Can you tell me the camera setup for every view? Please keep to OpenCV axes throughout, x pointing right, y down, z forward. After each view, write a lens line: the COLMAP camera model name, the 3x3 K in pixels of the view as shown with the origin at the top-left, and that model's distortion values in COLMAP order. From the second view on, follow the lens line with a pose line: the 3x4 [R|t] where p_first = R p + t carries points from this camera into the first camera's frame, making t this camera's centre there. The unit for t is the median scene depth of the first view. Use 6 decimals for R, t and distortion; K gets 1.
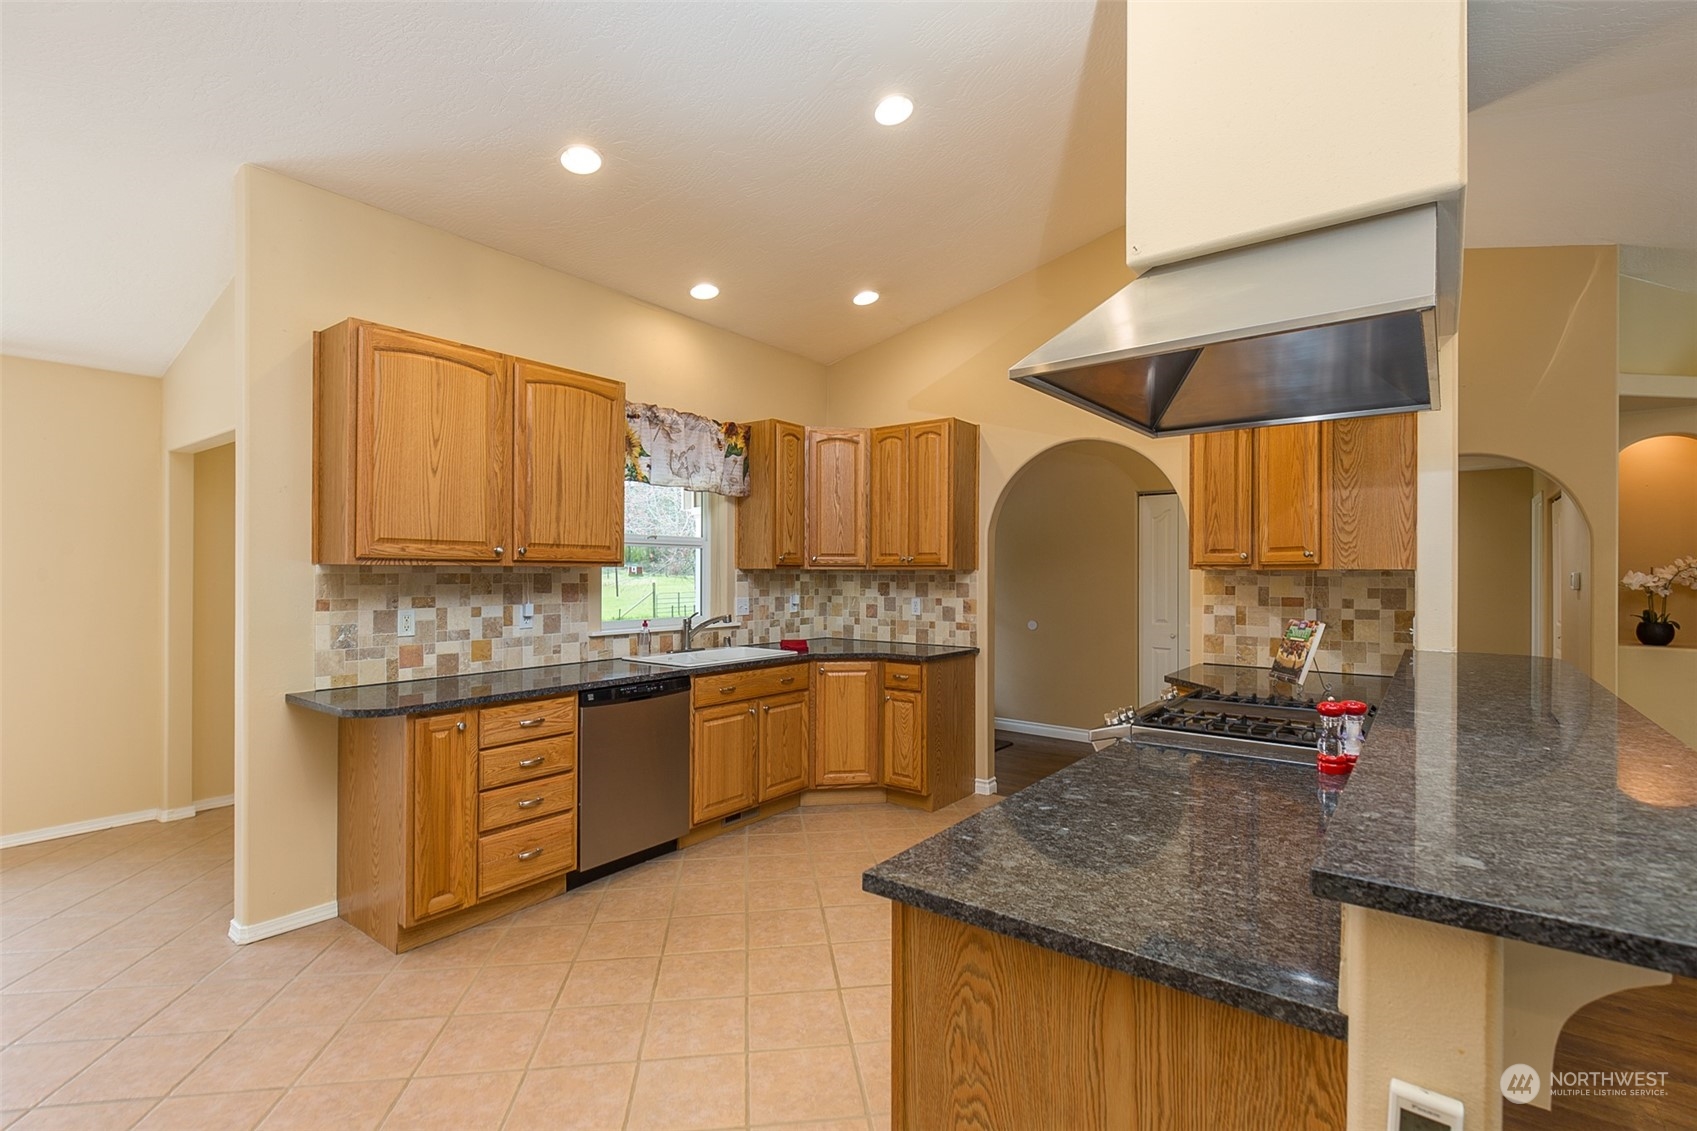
lens RADIAL K [[776.9, 0, 848.8], [0, 776.9, 568.9], [0, 0, 1]] dist [0.020838, -0.020195]
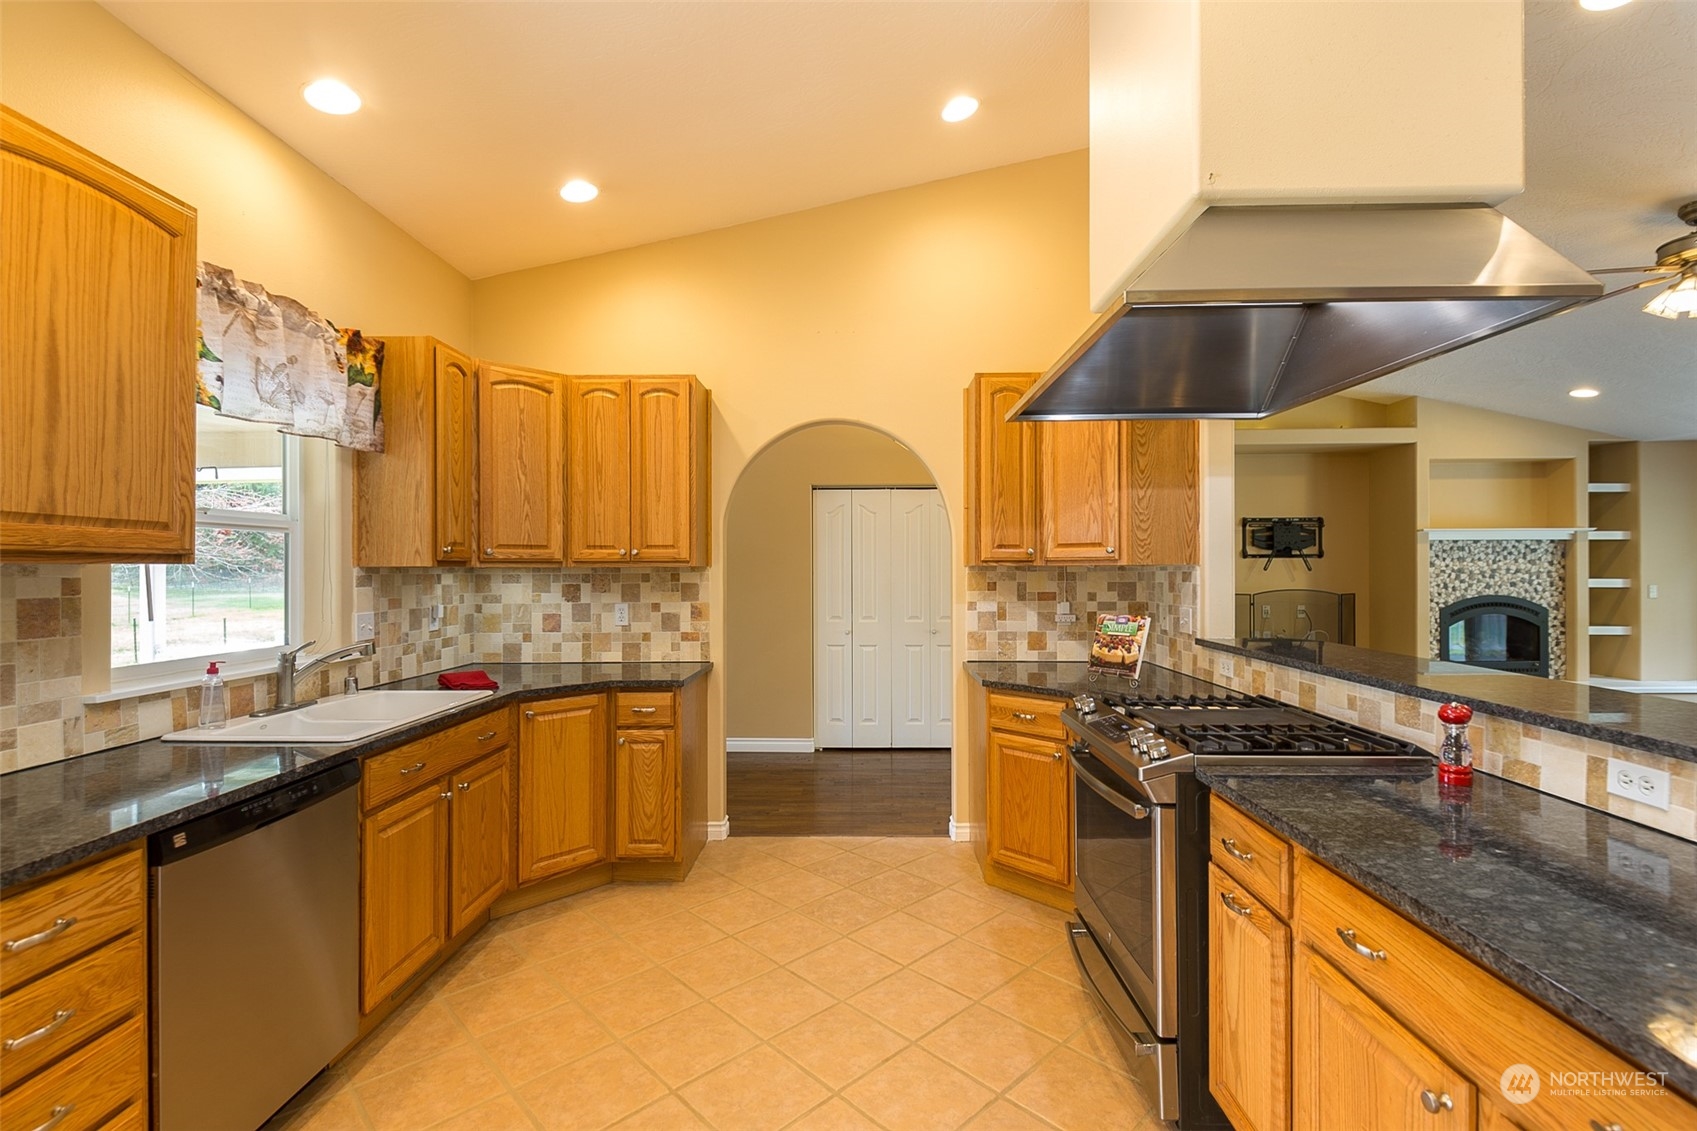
lens RADIAL K [[763.2, 0, 862.6], [0, 763.2, 563.0], [0, 0, 1]] dist [0.020423, -0.018775]
pose [[0.800662, -0.001639, 0.599114, -0.206183], [0.002983, 0.999995, -0.001250, -0.001274], [-0.599108, 0.002788, 0.800663, 0.284719]]
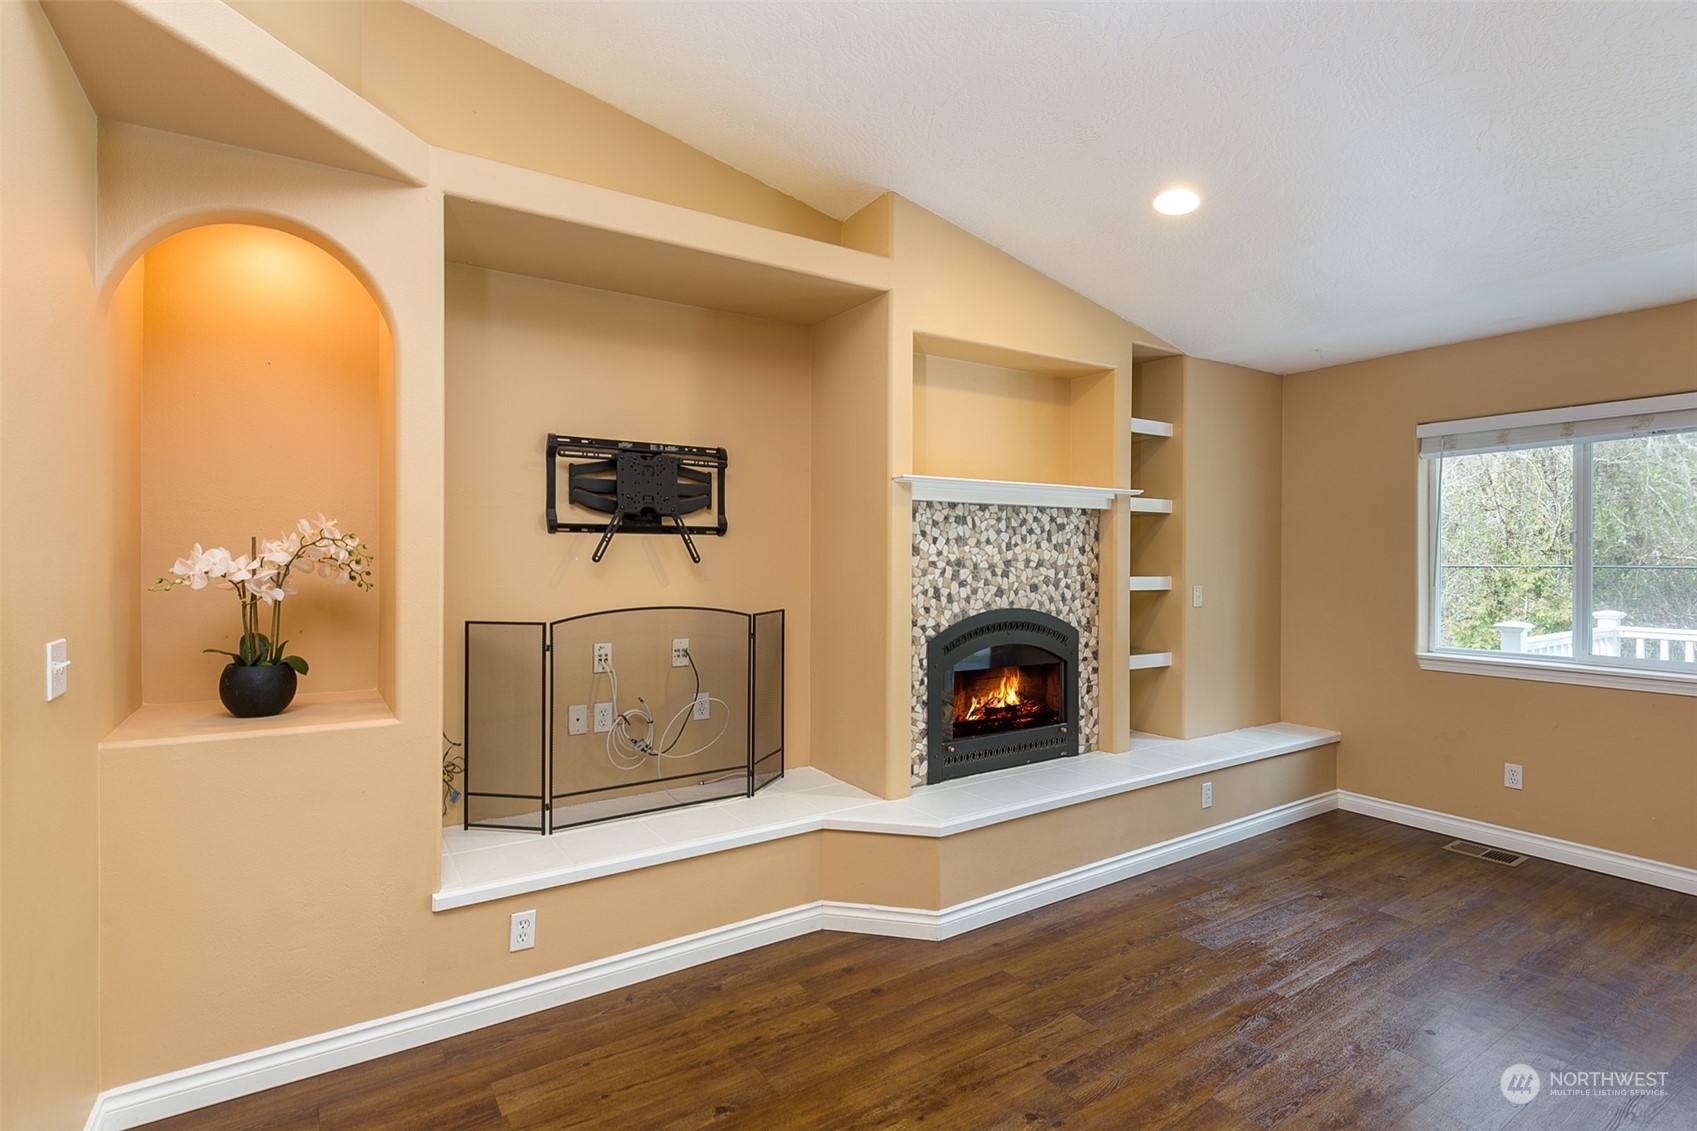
lens RADIAL K [[791.4, 0, 876.9], [0, 791.4, 562.6], [0, 0, 1]] dist [0.001842, -0.000508]
pose [[0.325099, -0.005826, 0.945662, 0.835172], [-0.002680, 0.999971, 0.007082, 0.009378], [-0.945676, -0.004837, 0.325074, 0.601531]]
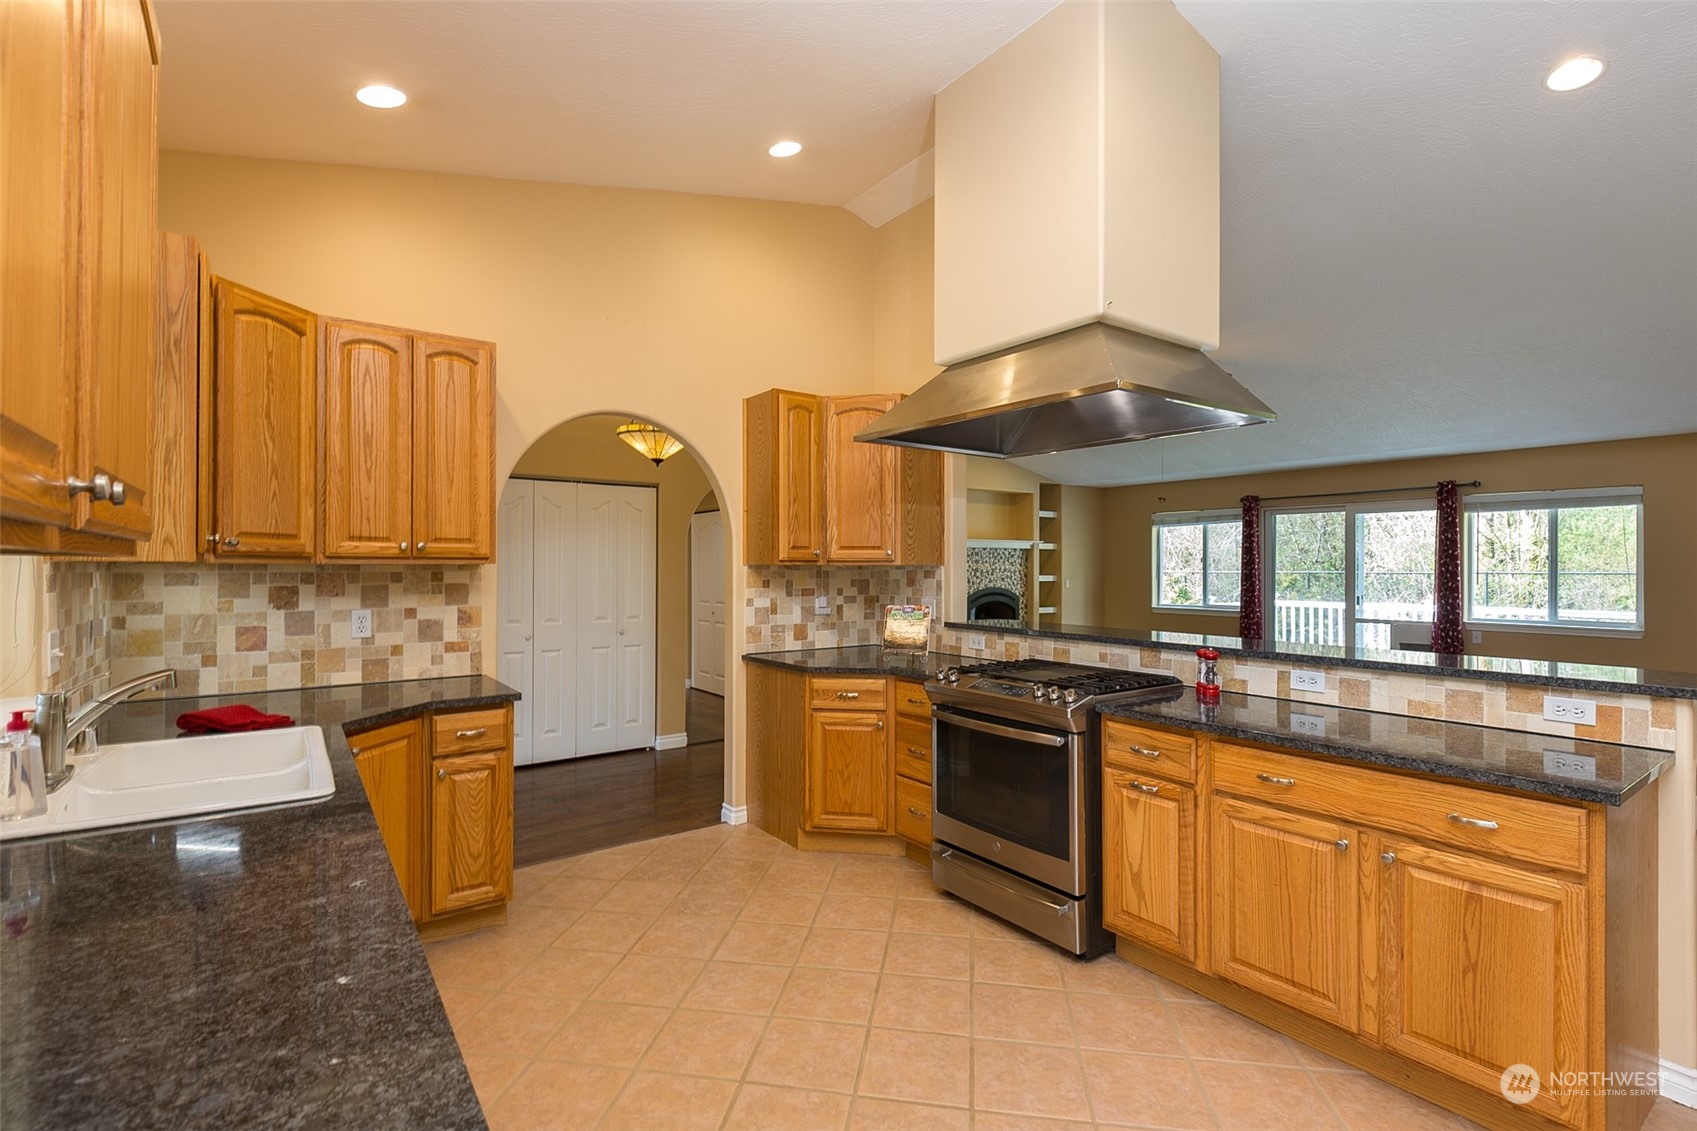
lens RADIAL K [[772.5, 0, 846.6], [0, 772.5, 563.3], [0, 0, 1]] dist [0.026585, -0.019376]
pose [[0.282060, 0.001298, 0.959396, -0.460018], [-0.003998, 0.999992, -0.000178, -0.000825], [-0.959388, -0.003786, 0.282063, 0.530001]]
